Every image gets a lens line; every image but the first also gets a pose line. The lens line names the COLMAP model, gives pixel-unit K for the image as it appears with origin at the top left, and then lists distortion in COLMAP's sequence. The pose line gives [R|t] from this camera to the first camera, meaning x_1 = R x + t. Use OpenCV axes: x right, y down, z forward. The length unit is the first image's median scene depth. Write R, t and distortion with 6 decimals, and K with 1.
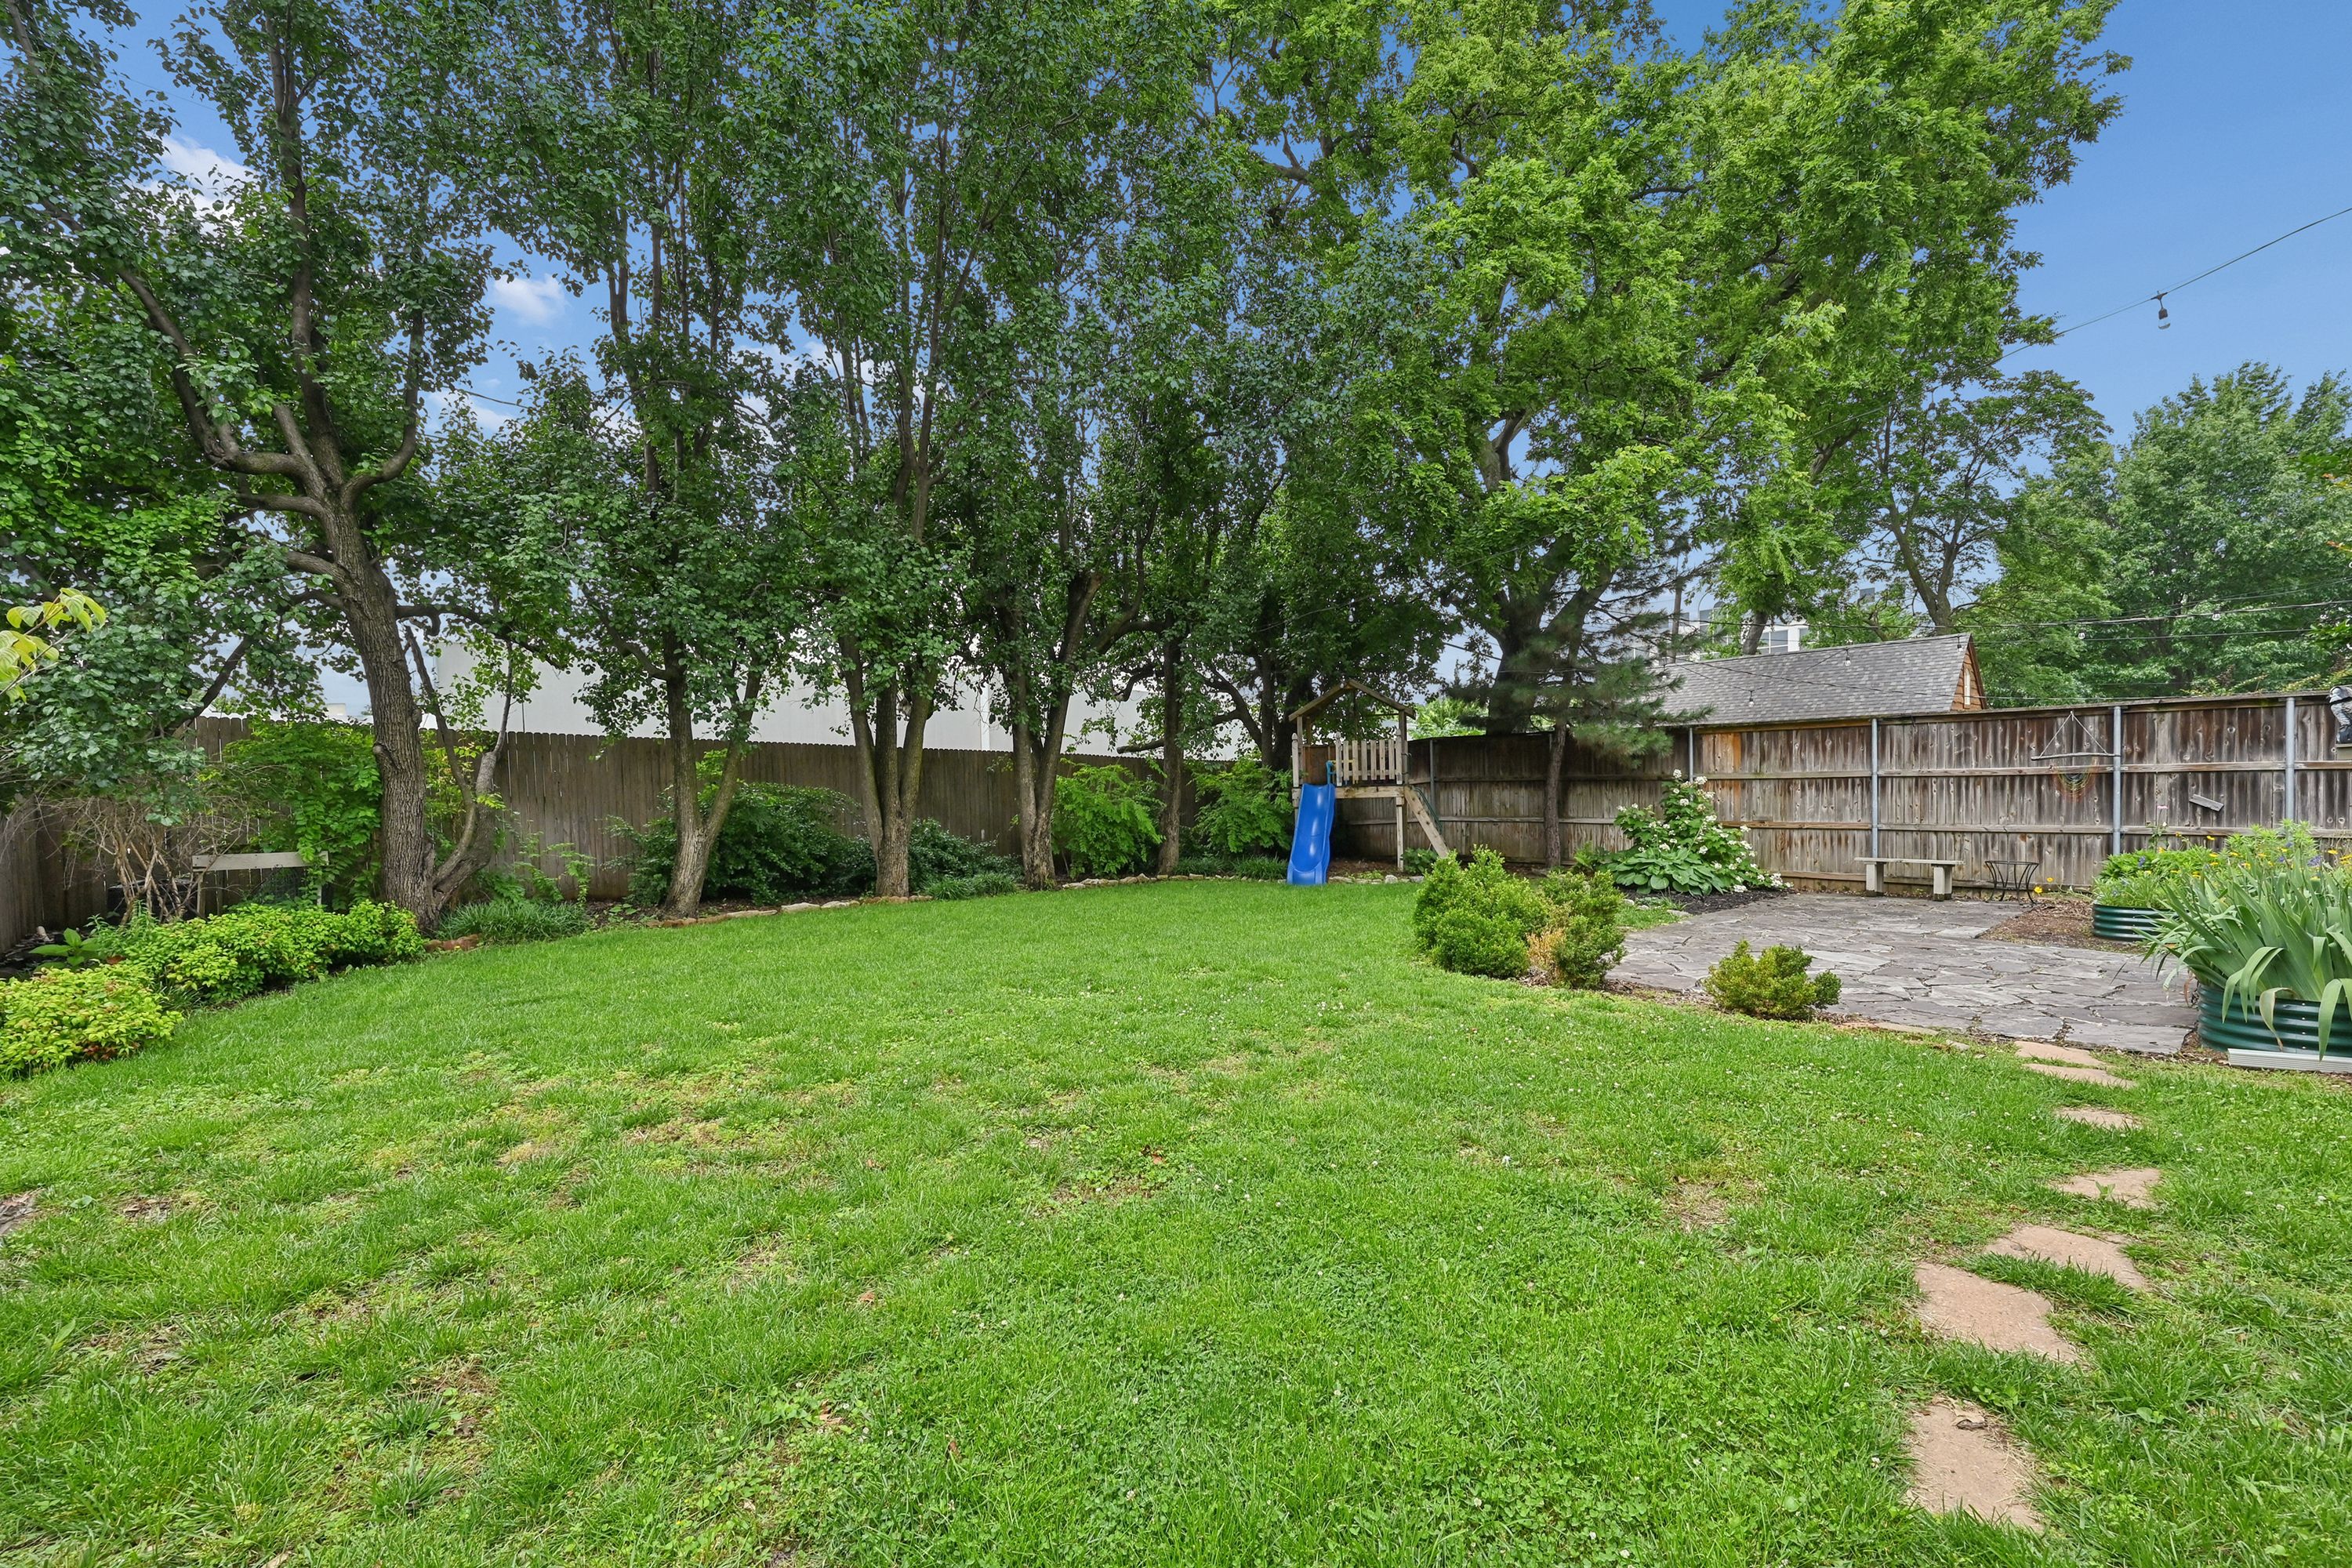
lens RADIAL K [[959.6, 0, 1181.1], [0, 959.6, 809.1], [0, 0, 1]] dist [0.007514, -0.001489]
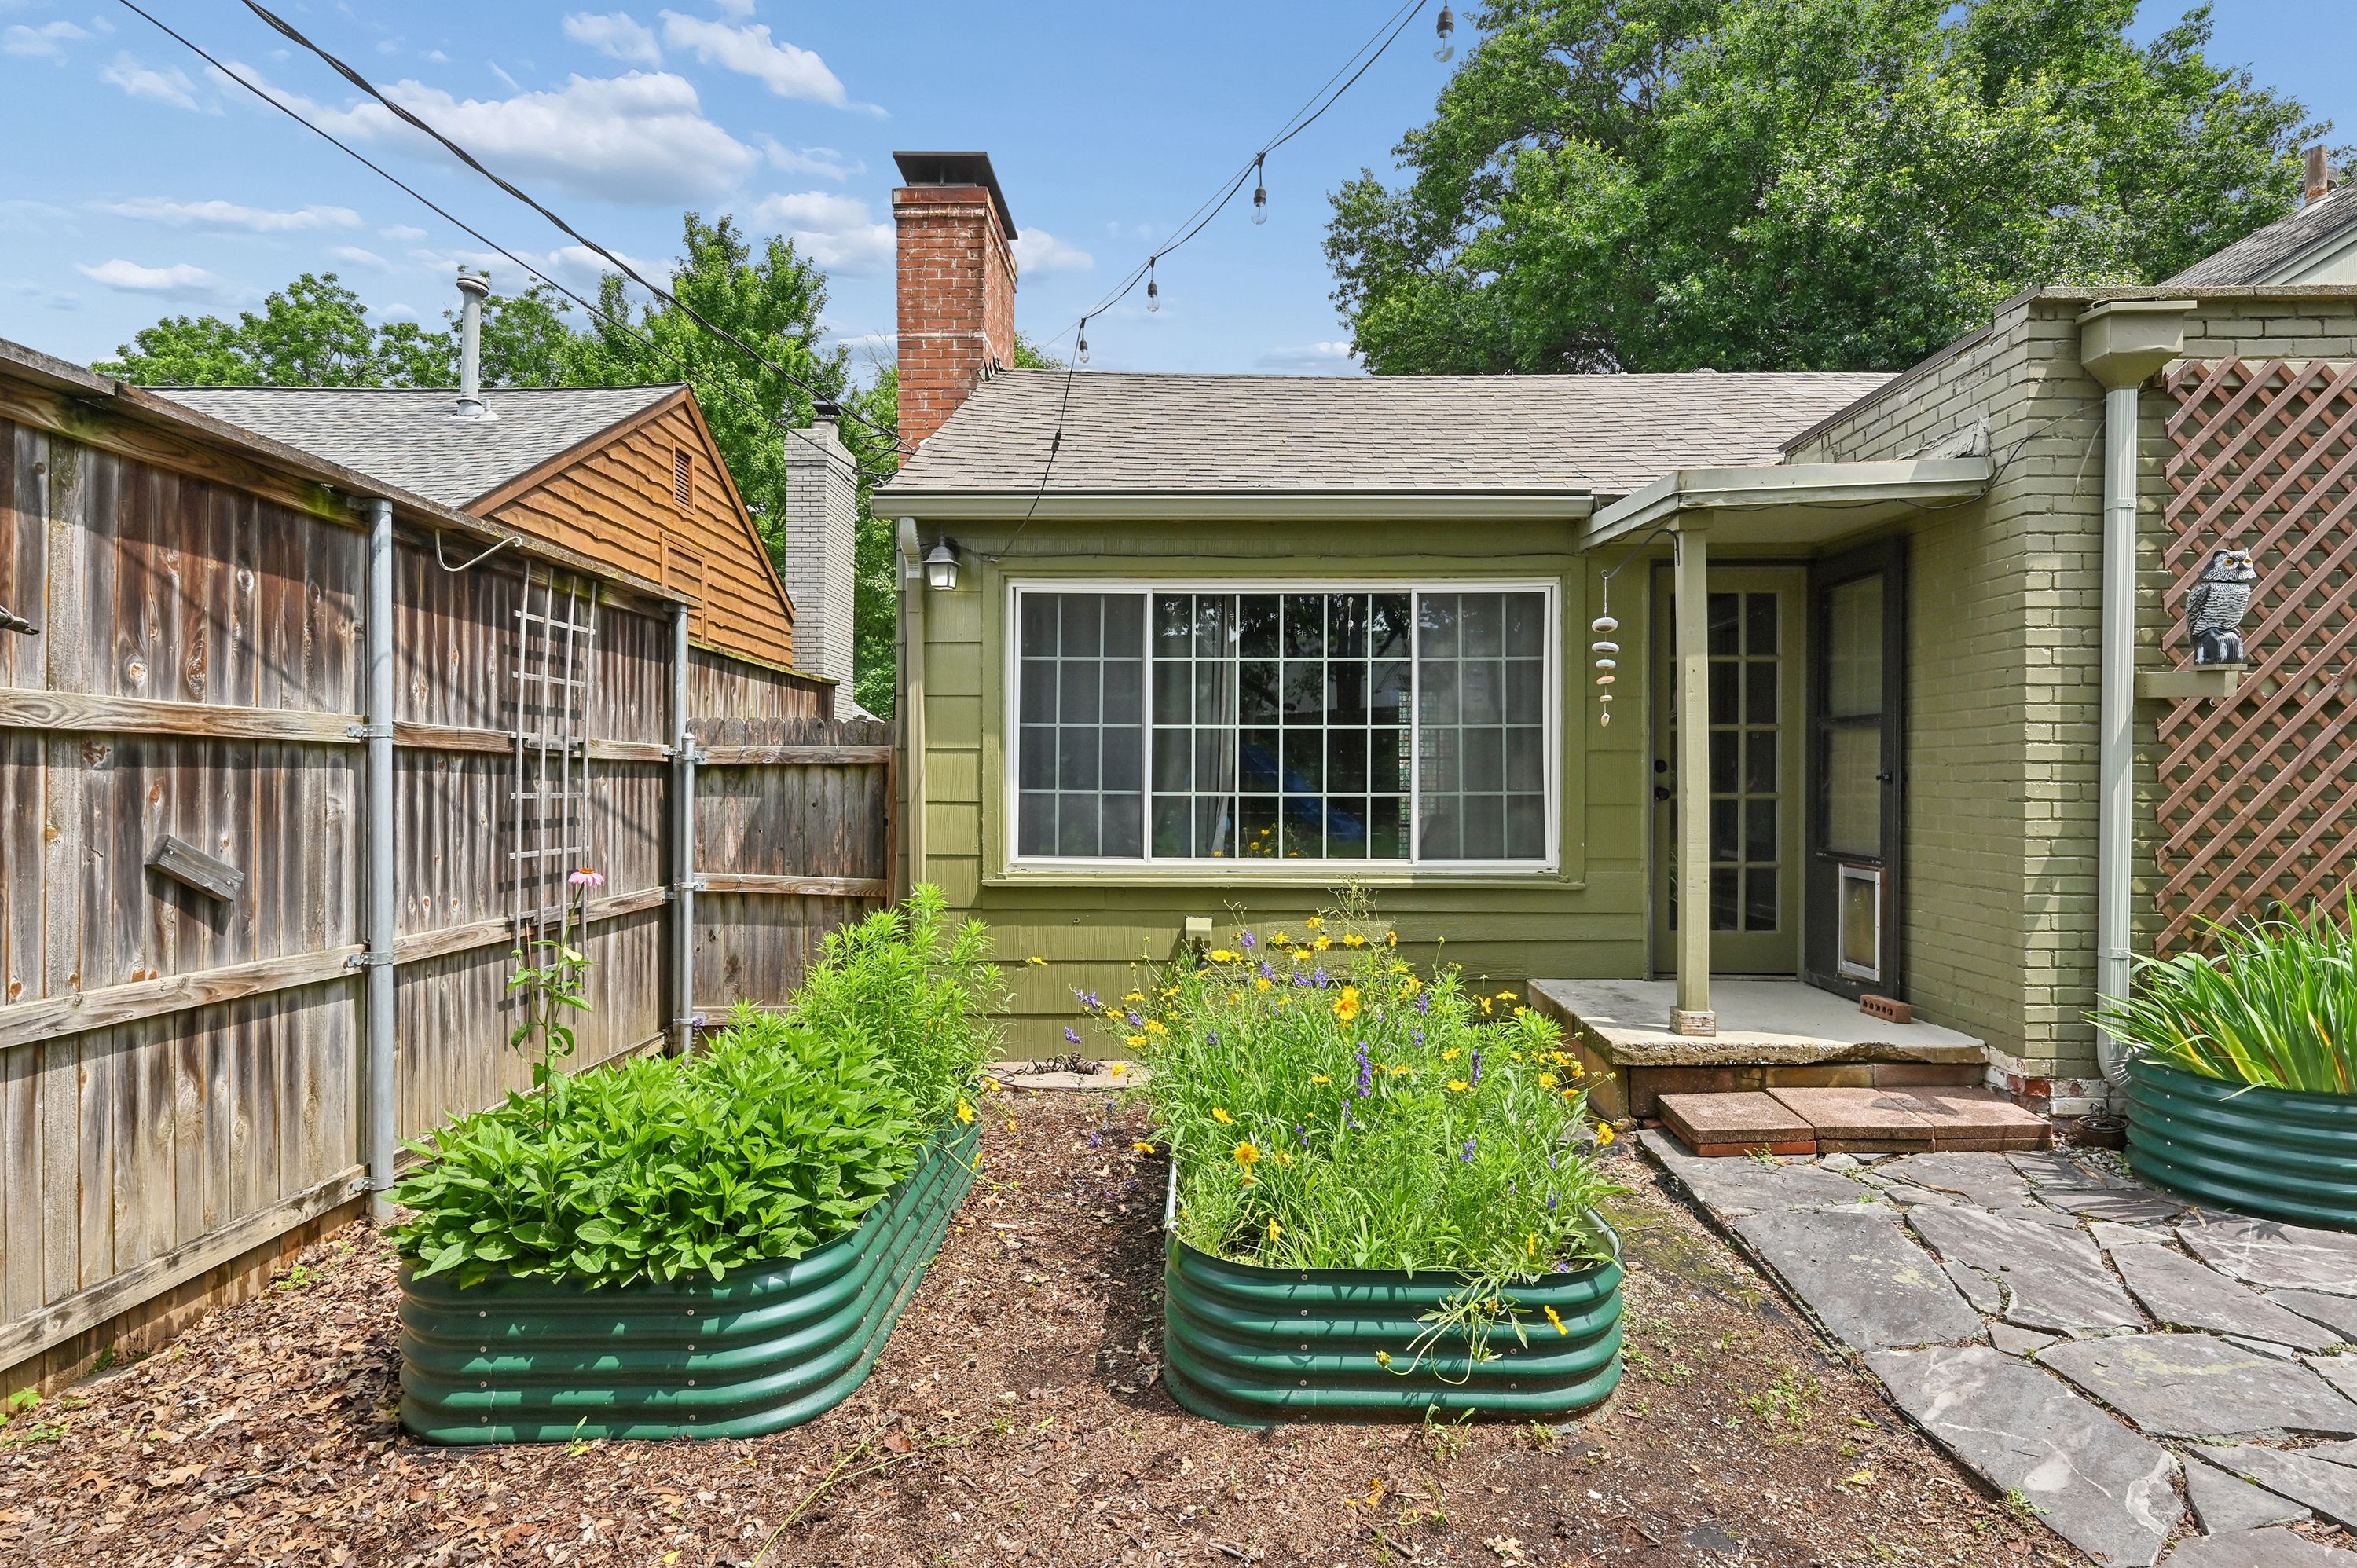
lens RADIAL K [[1168.2, 0, 1188.0], [0, 1168.2, 781.6], [0, 0, 1]] dist [-0.003749, 0.001681]
pose [[-0.731527, 0.026989, 0.681278, 0.572934], [0.037687, 0.999289, 0.000880, -0.015896], [-0.680770, 0.026320, -0.732024, 0.872767]]
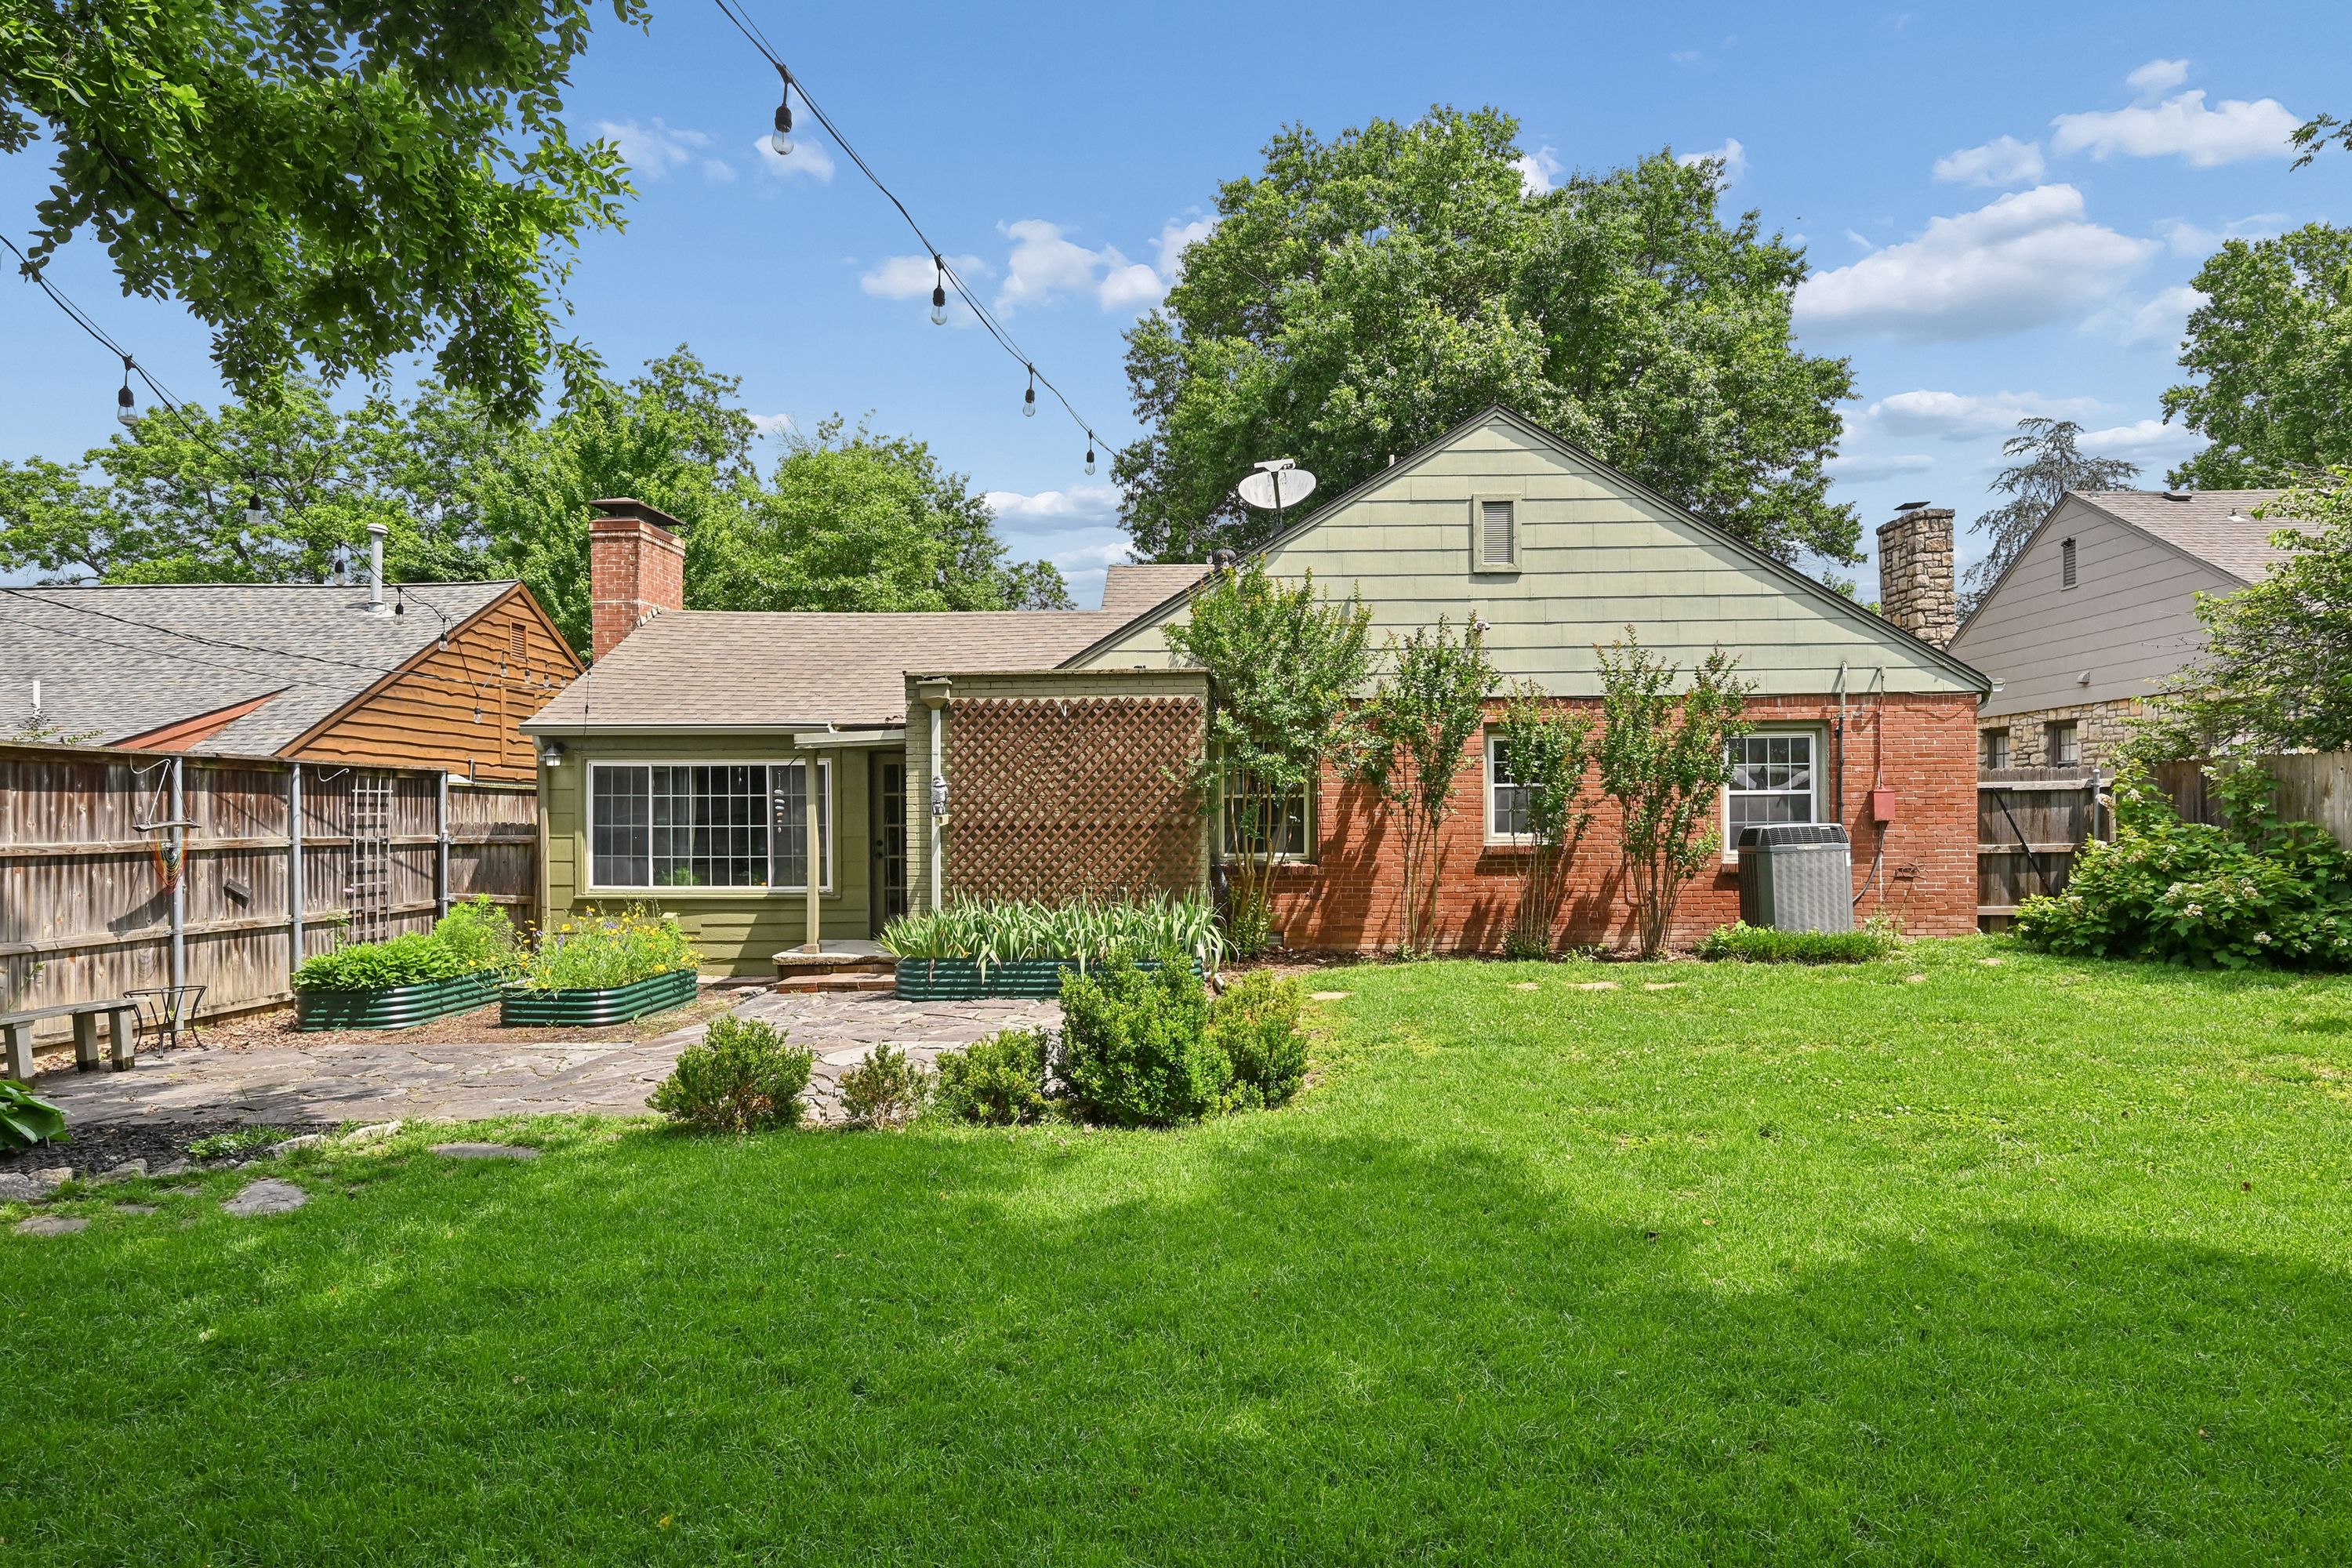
lens RADIAL K [[1272.5, 0, 1199.7], [0, 1272.5, 820.9], [0, 0, 1]] dist [0.007250, -0.000820]
pose [[-0.712781, 0.025529, 0.700922, -0.192698], [0.043264, 0.999035, 0.007609, -0.029595], [-0.700051, 0.035748, -0.713197, 0.996936]]
